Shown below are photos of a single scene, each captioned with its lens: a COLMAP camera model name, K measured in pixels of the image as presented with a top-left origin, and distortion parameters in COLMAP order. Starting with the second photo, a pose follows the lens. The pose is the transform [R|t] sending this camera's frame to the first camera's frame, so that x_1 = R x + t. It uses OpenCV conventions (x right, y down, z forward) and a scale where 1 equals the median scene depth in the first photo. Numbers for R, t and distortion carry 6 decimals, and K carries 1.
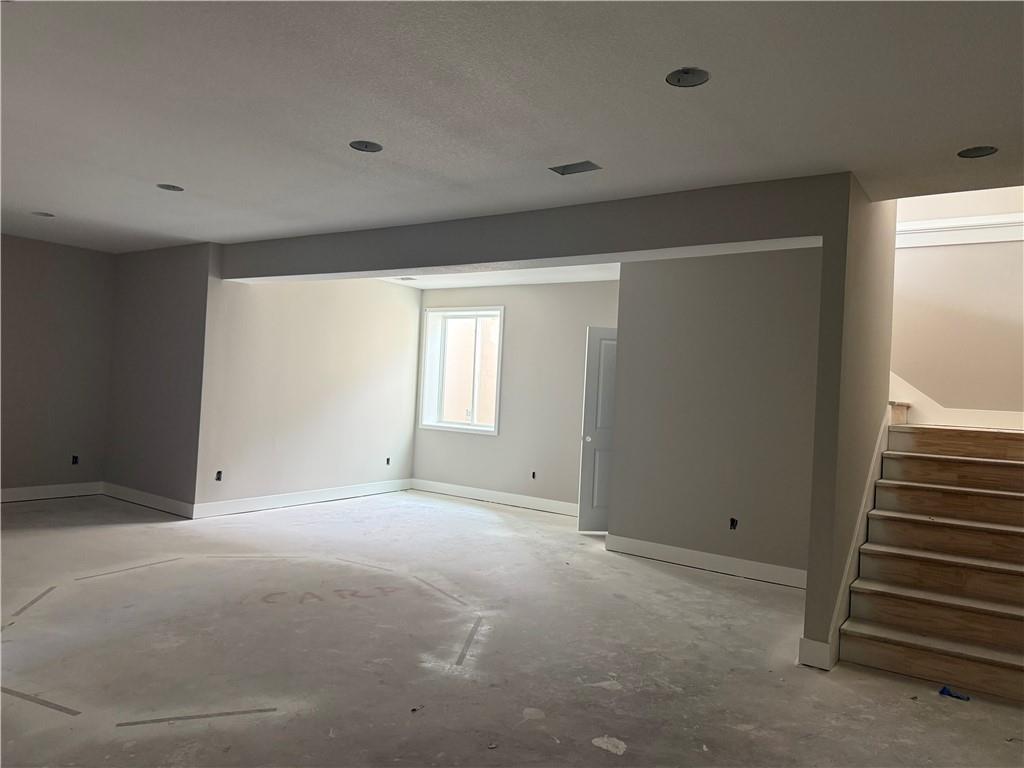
lens RADIAL K [[710.1, 0, 511.2], [0, 710.1, 364.9], [0, 0, 1]] dist [0.064652, -0.062791]
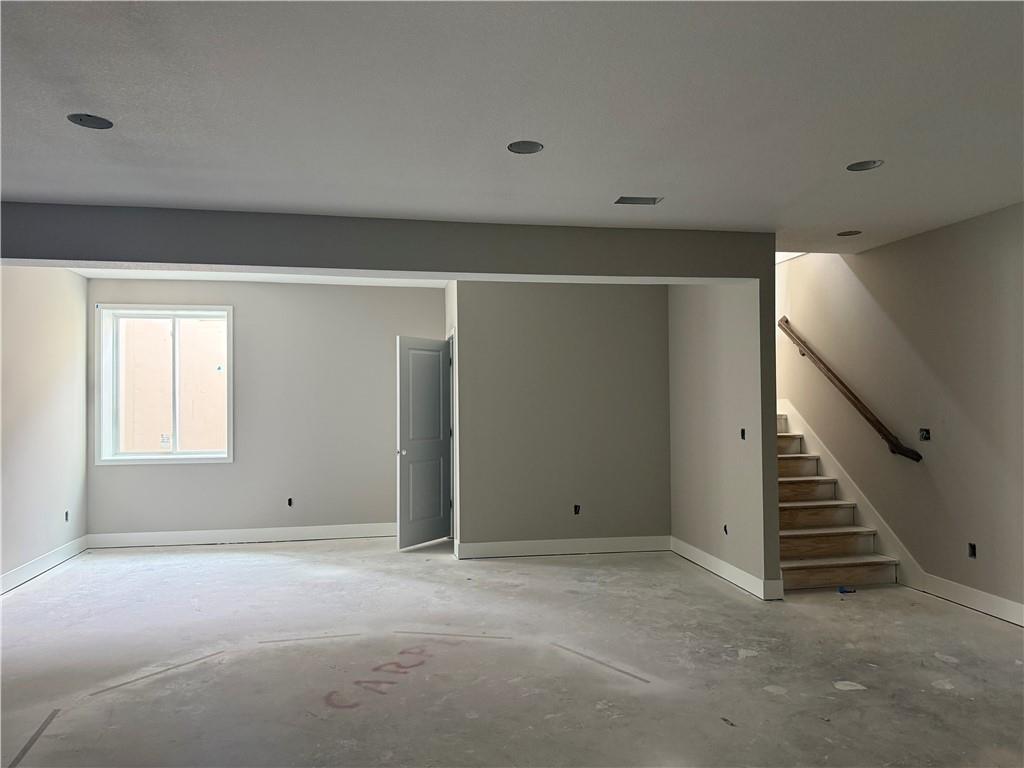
lens RADIAL K [[715.5, 0, 512.0], [0, 715.5, 384.0], [0, 0, 1]] dist [0.082944, -0.102455]
pose [[0.708066, -0.044019, 0.704773, -0.714882], [0.017617, 0.998846, 0.044687, -0.045655], [-0.705926, -0.019225, 0.708024, 0.317400]]
